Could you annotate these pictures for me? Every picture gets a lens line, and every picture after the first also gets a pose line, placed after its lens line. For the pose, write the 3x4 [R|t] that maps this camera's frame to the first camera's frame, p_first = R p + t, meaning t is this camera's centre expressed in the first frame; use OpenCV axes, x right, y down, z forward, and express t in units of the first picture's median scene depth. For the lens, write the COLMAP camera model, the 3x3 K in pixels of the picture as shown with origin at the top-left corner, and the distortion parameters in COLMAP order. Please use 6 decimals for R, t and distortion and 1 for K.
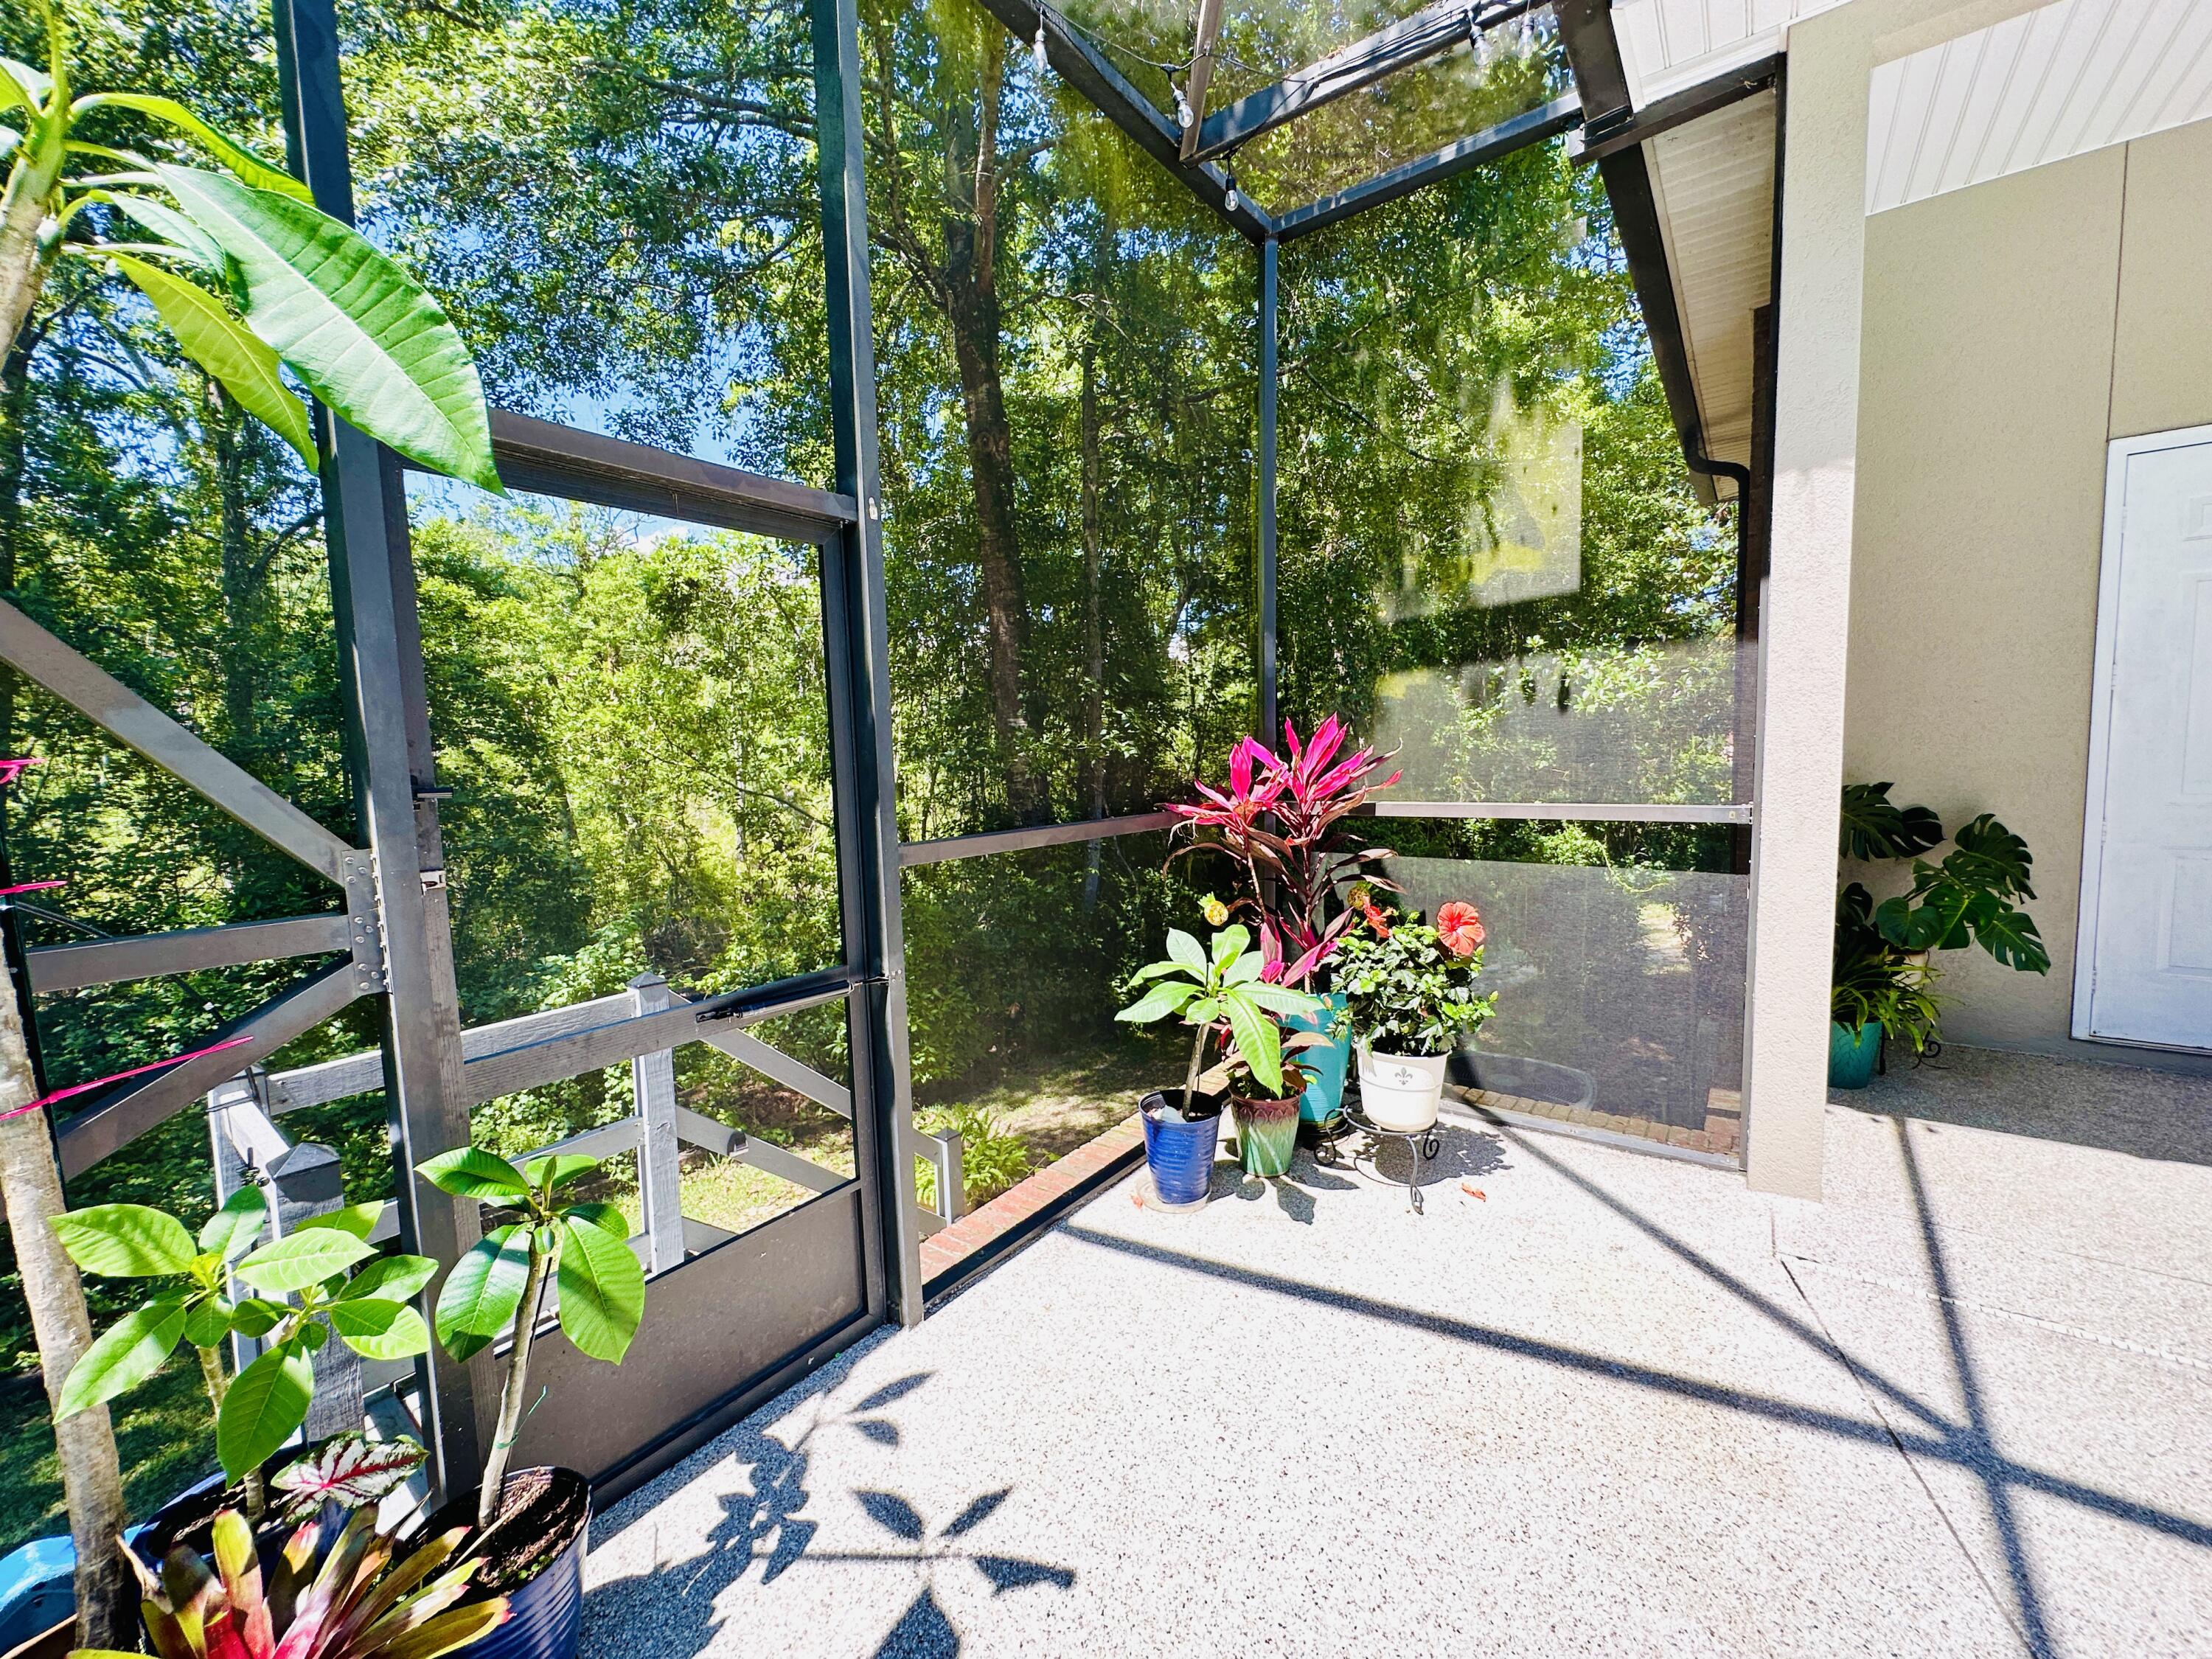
lens RADIAL K [[885.7, 0, 1106.0], [0, 885.7, 829.5], [0, 0, 1]] dist [-0.001654, 0.000523]
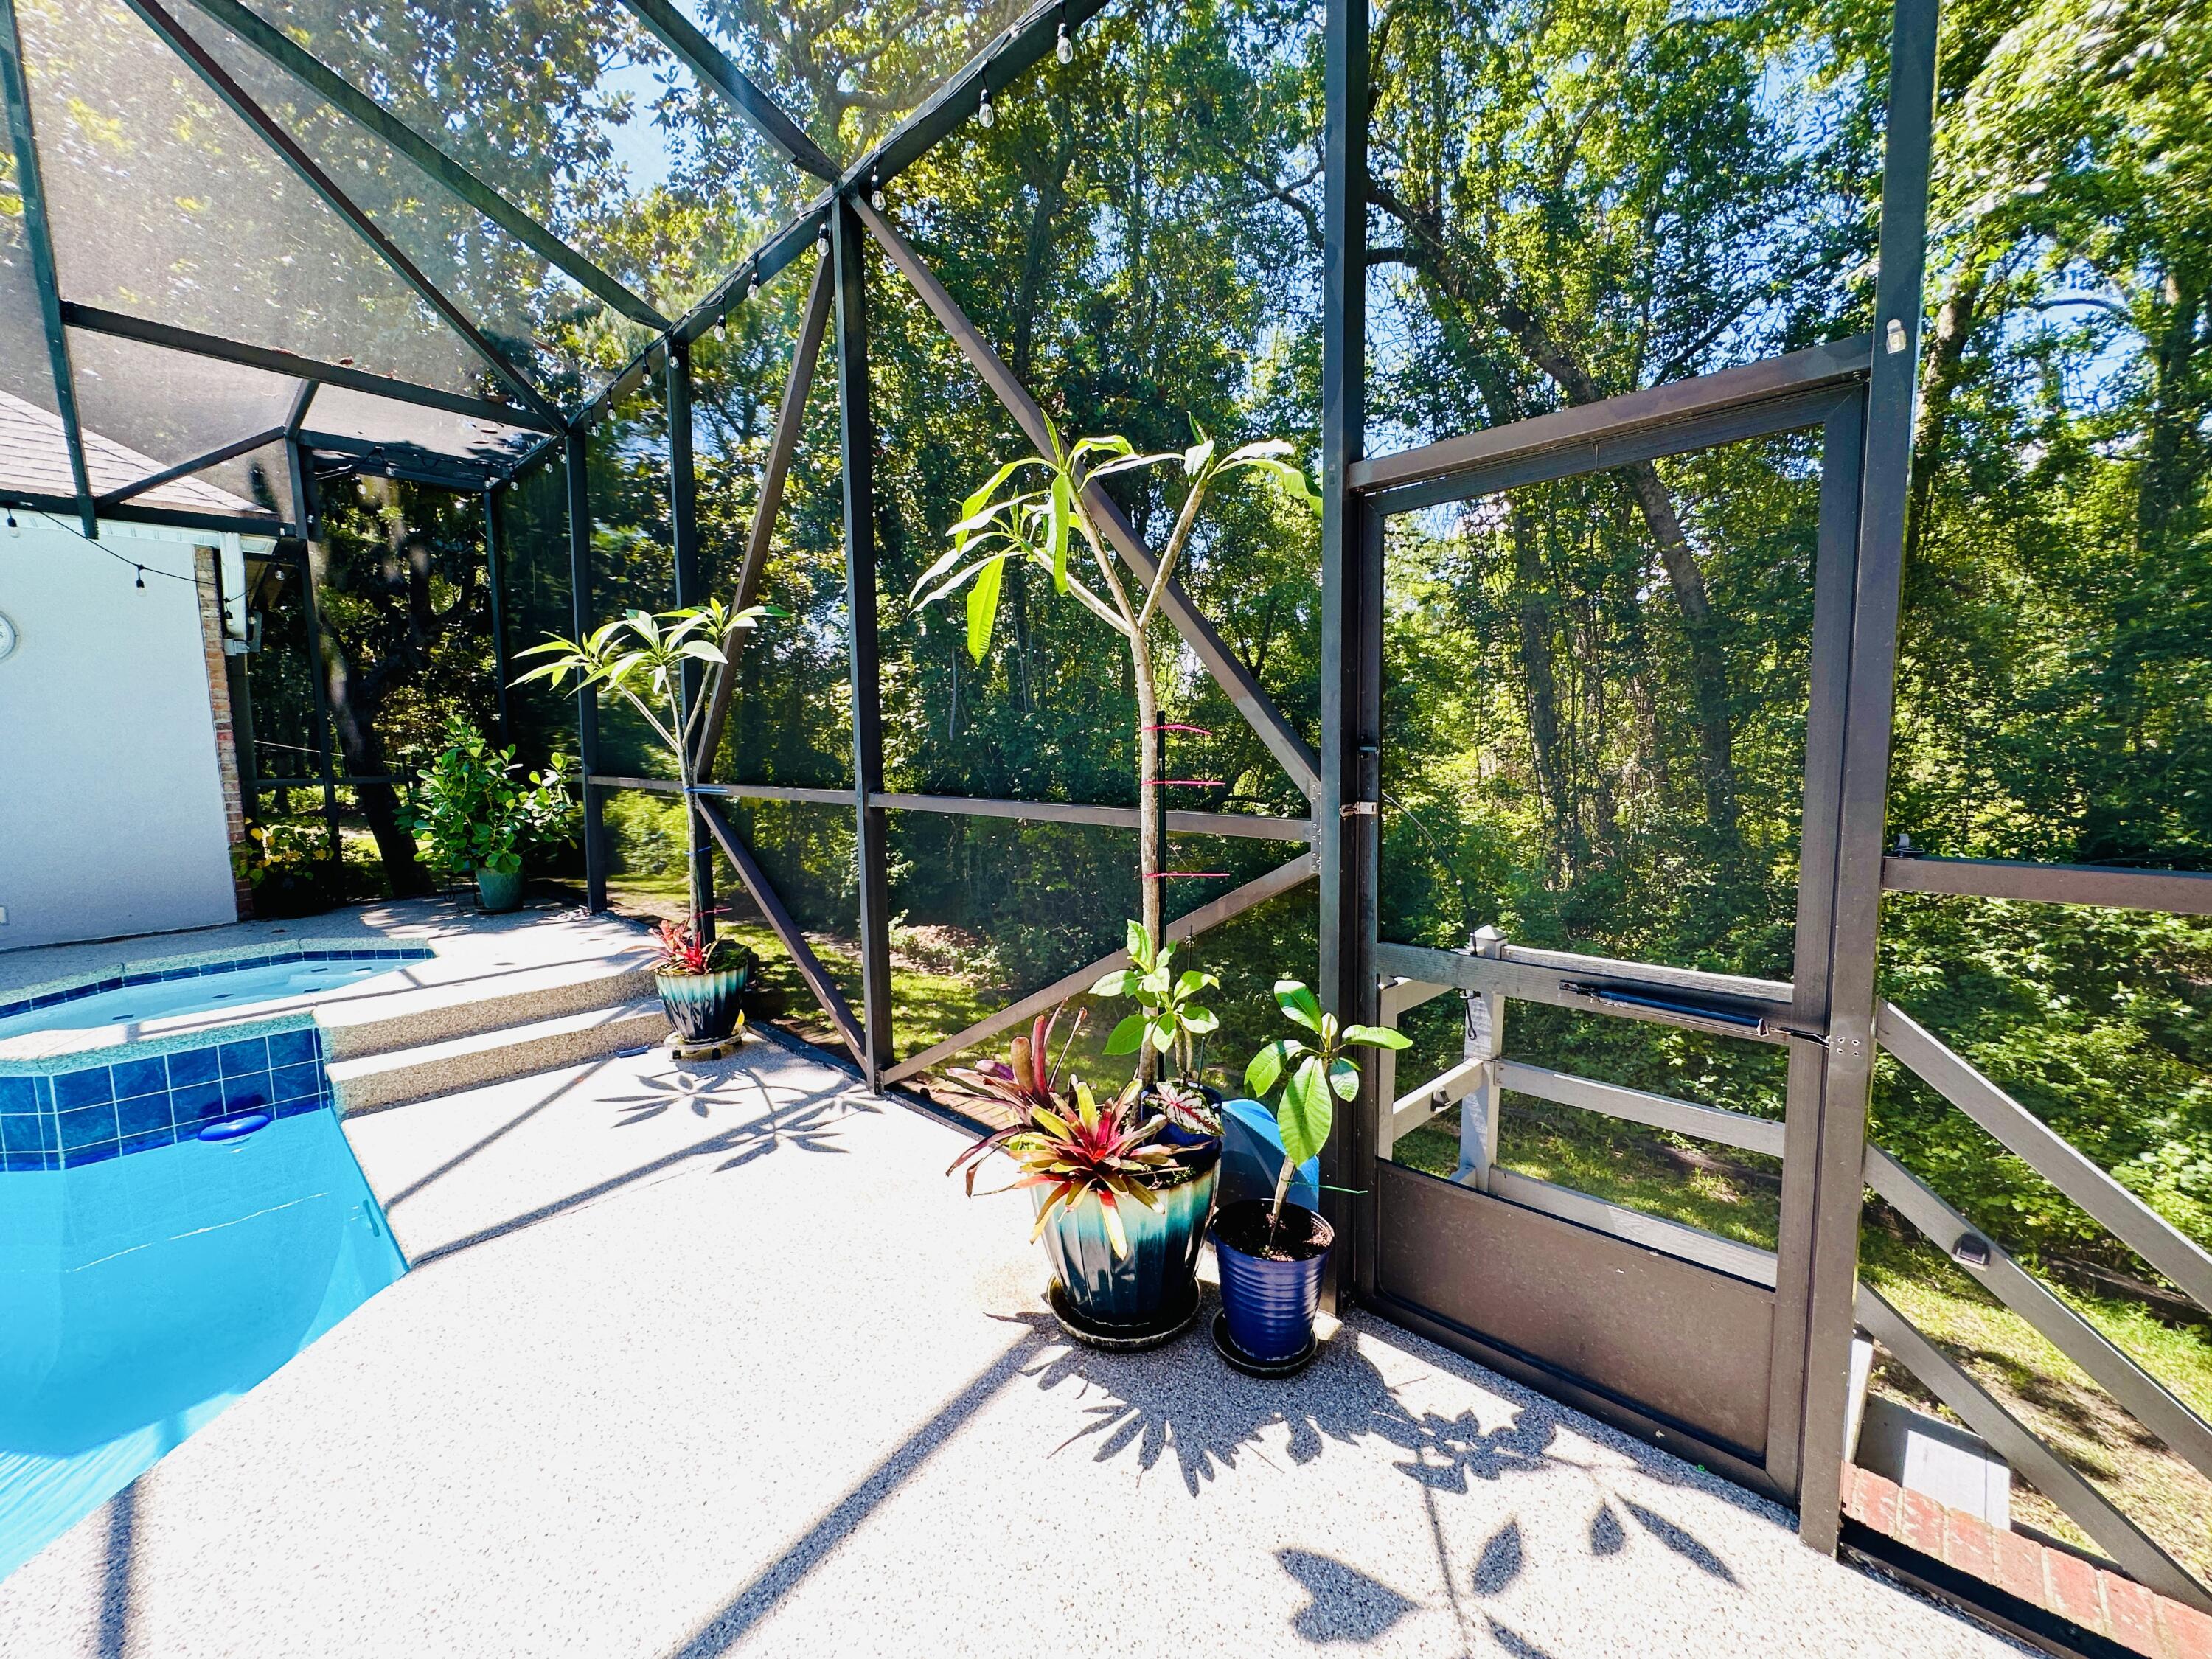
lens RADIAL K [[885.7, 0, 1106.0], [0, 885.7, 829.5], [0, 0, 1]] dist [-0.001654, 0.000523]
pose [[-0.123720, 0.131792, -0.983526, 0.589451], [-0.065675, 0.987881, 0.140637, -0.070413], [0.990141, 0.081993, -0.113565, 0.624881]]
